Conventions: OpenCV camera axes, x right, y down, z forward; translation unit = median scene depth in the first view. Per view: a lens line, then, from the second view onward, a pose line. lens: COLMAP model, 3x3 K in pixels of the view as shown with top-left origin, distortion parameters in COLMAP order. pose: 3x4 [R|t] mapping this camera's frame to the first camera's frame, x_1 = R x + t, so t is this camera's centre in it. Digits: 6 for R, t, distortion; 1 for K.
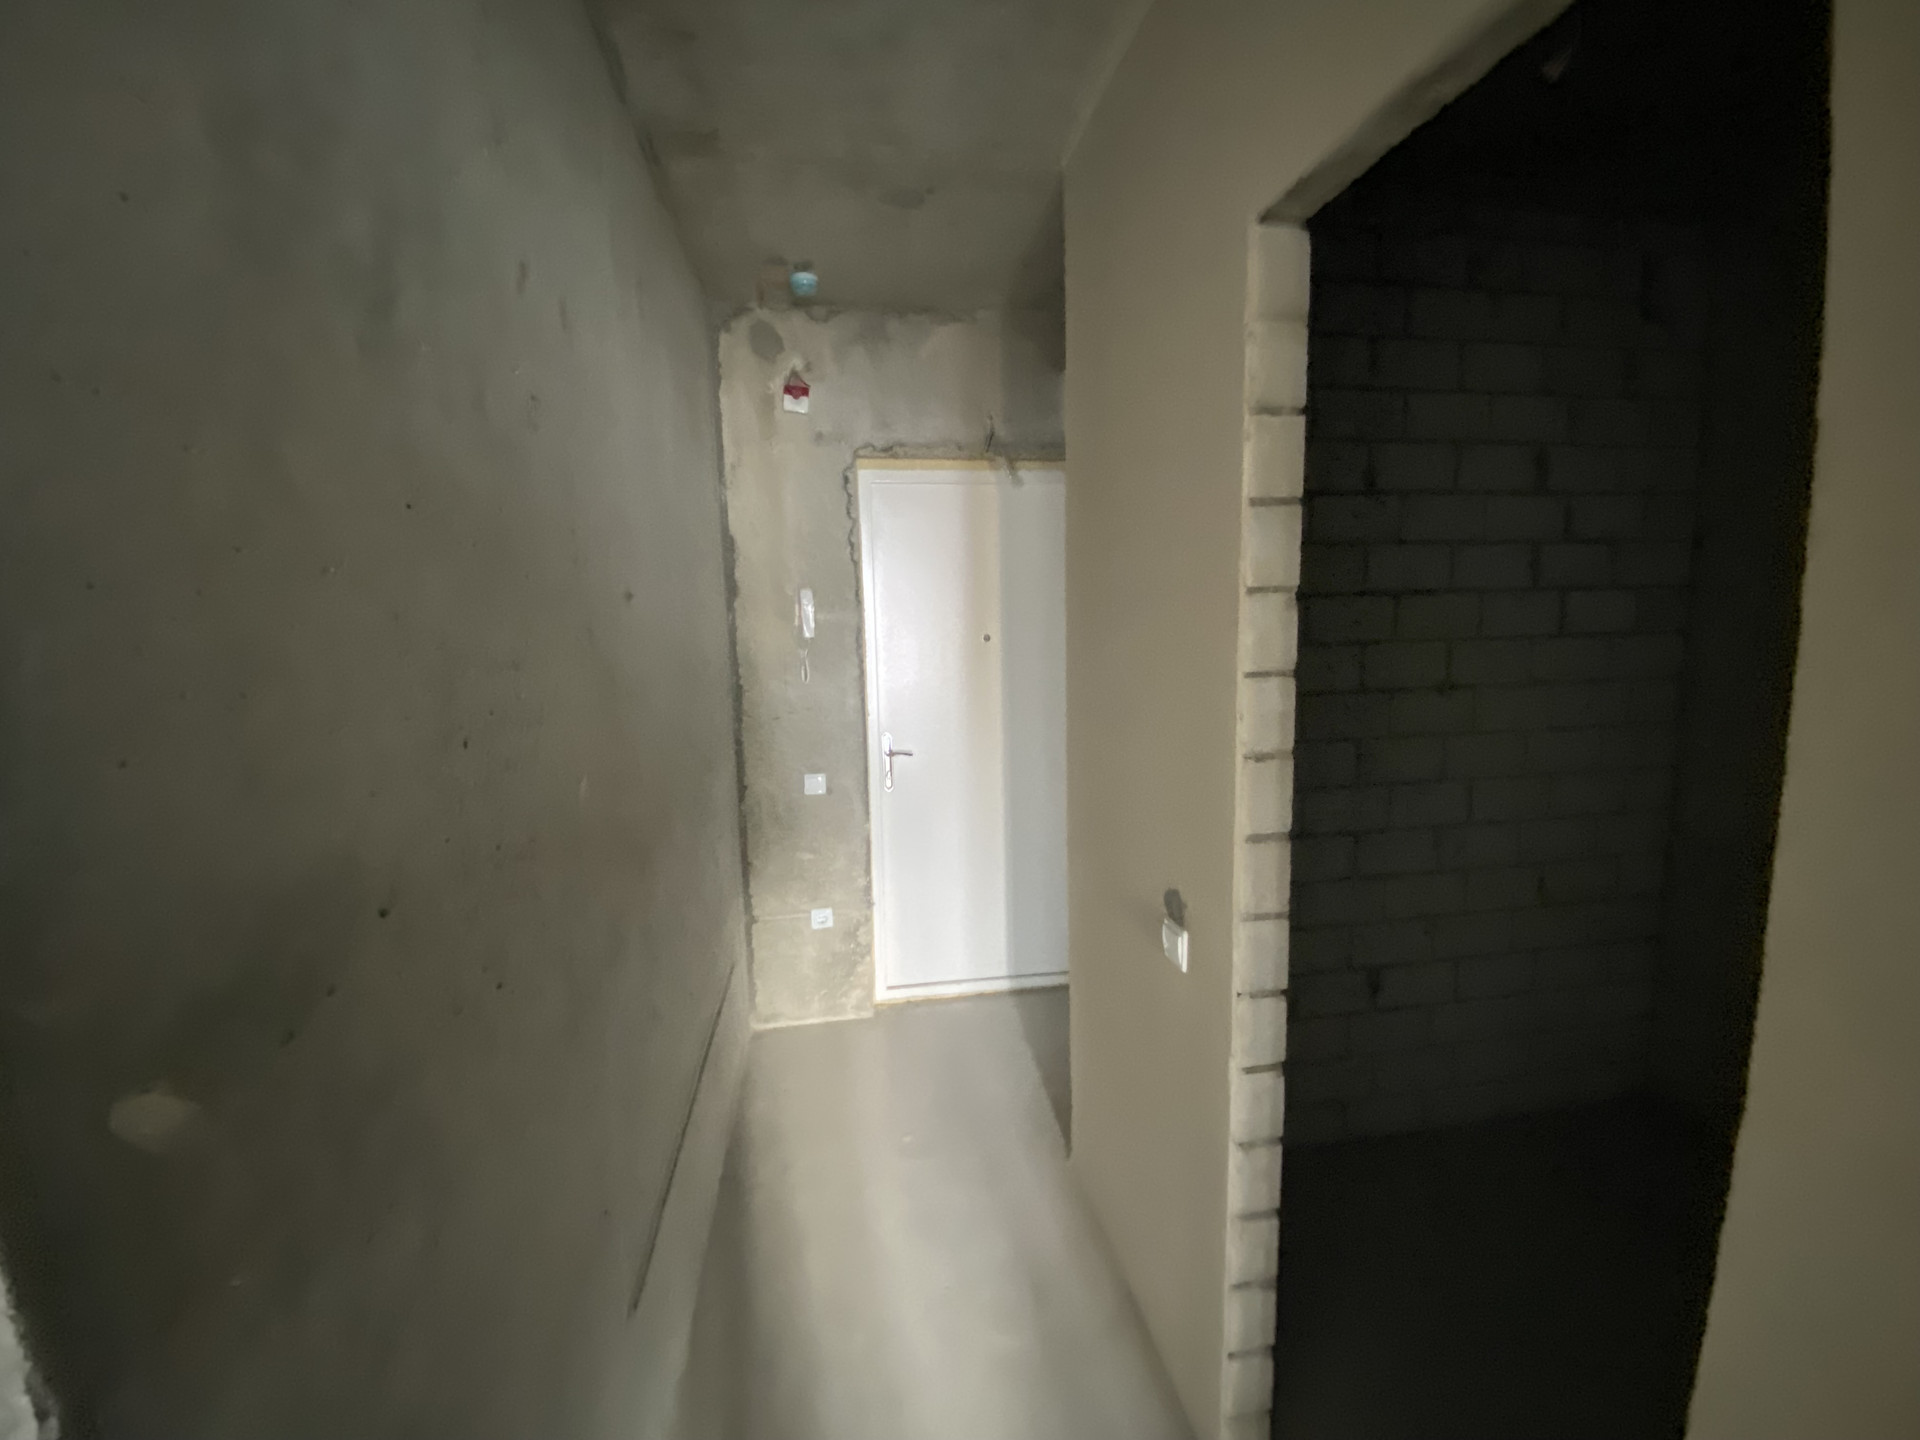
lens RADIAL K [[779.3, 0, 961.8], [0, 779.3, 717.5], [0, 0, 1]] dist [0.044036, -0.031314]
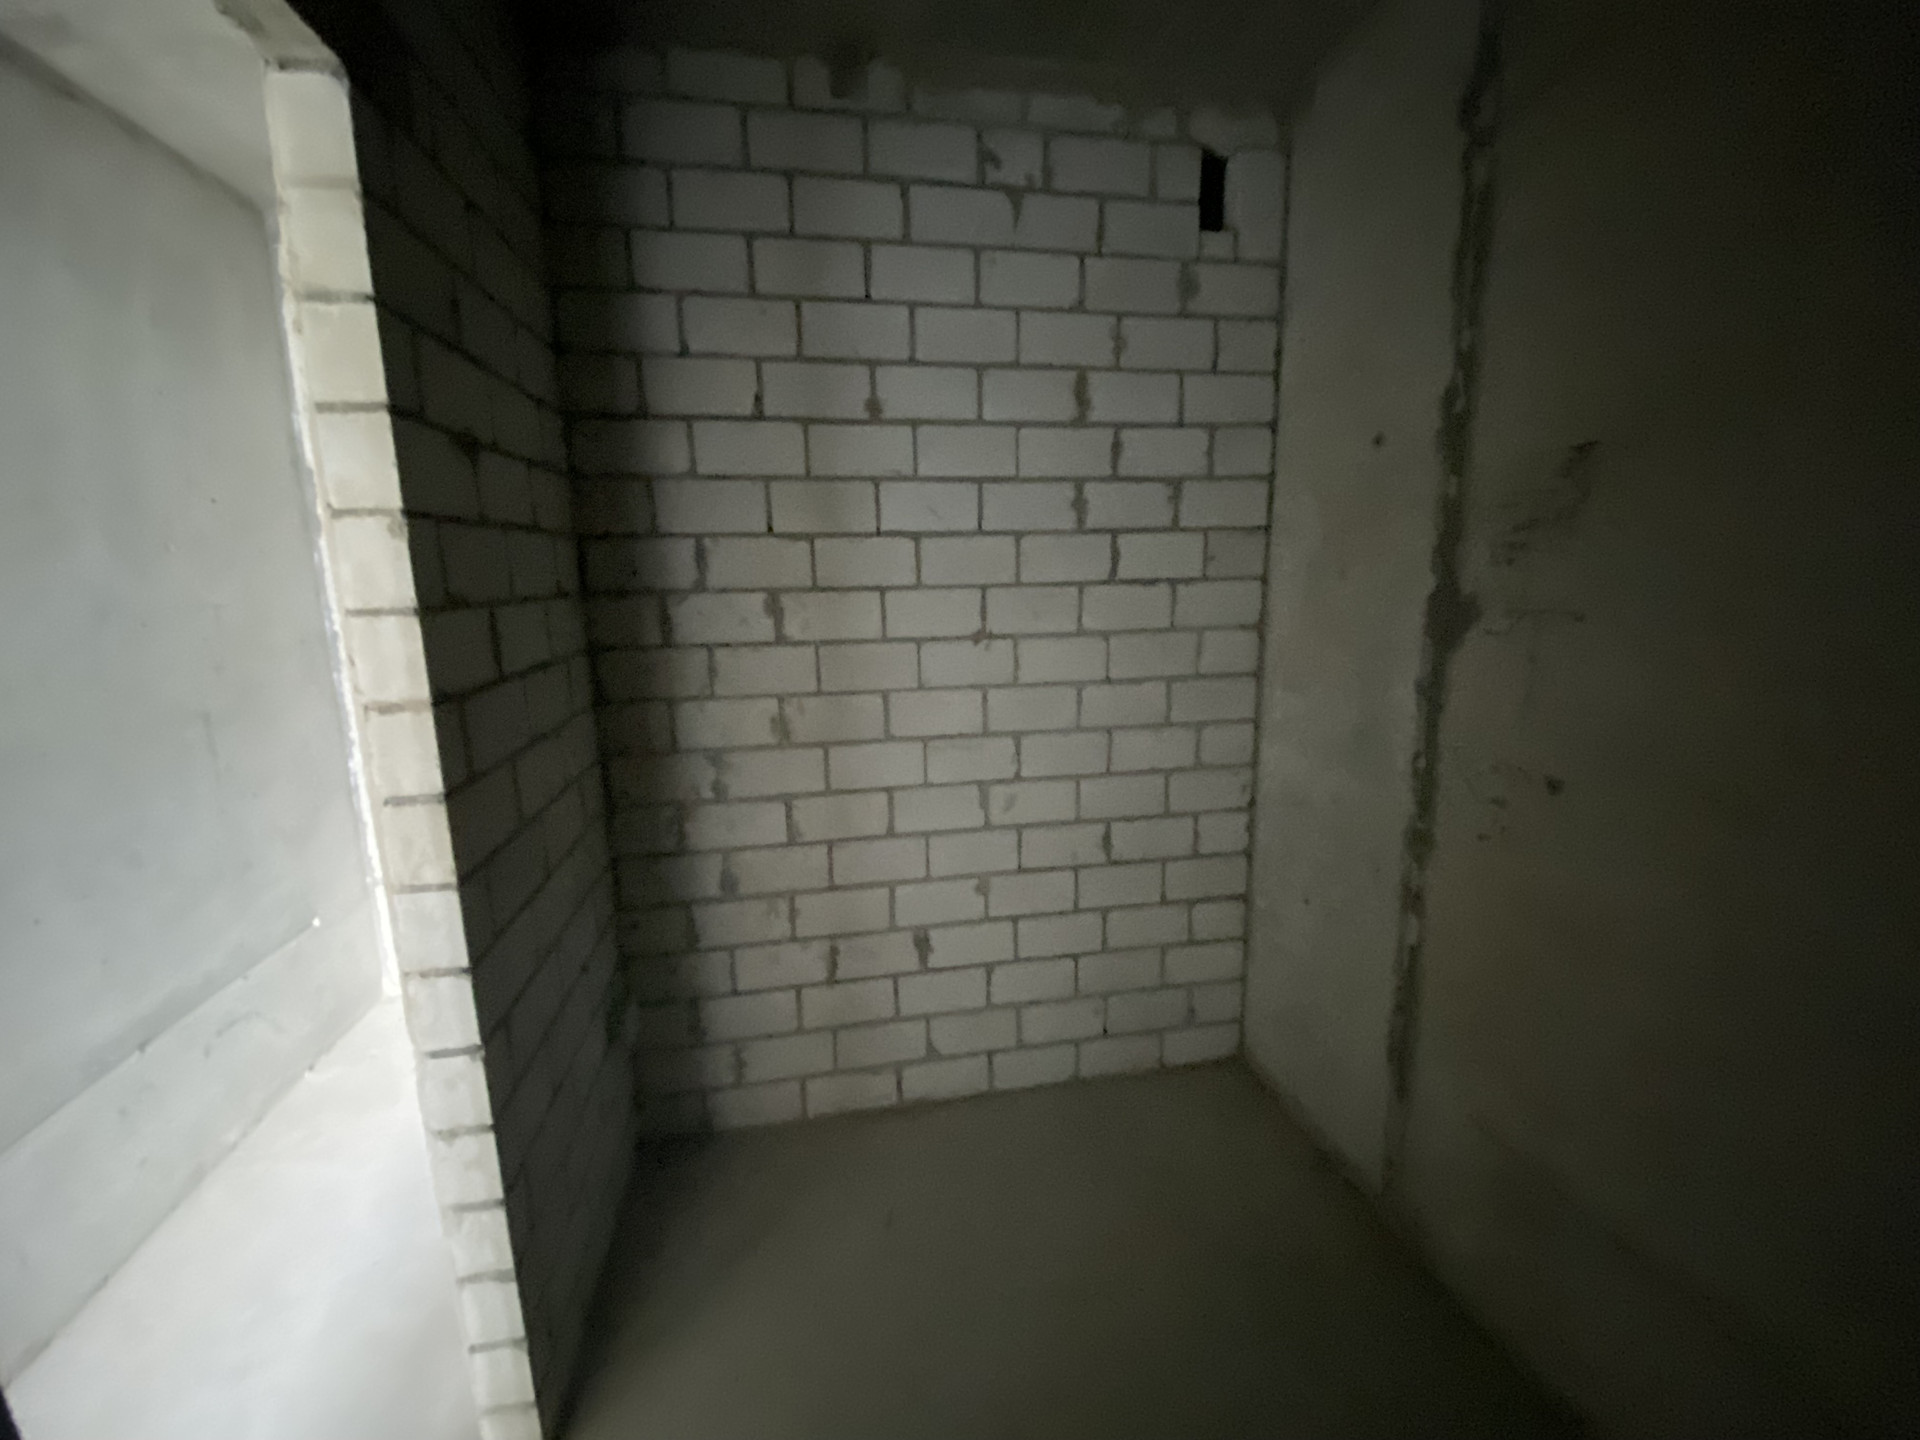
lens RADIAL K [[779.3, 0, 961.8], [0, 779.3, 717.5], [0, 0, 1]] dist [0.044036, -0.031314]
pose [[0.999817, -0.000071, 0.019138, 0.587311], [-0.001025, 0.998359, 0.057264, 0.005690], [-0.019111, -0.057273, 0.998176, 0.065148]]
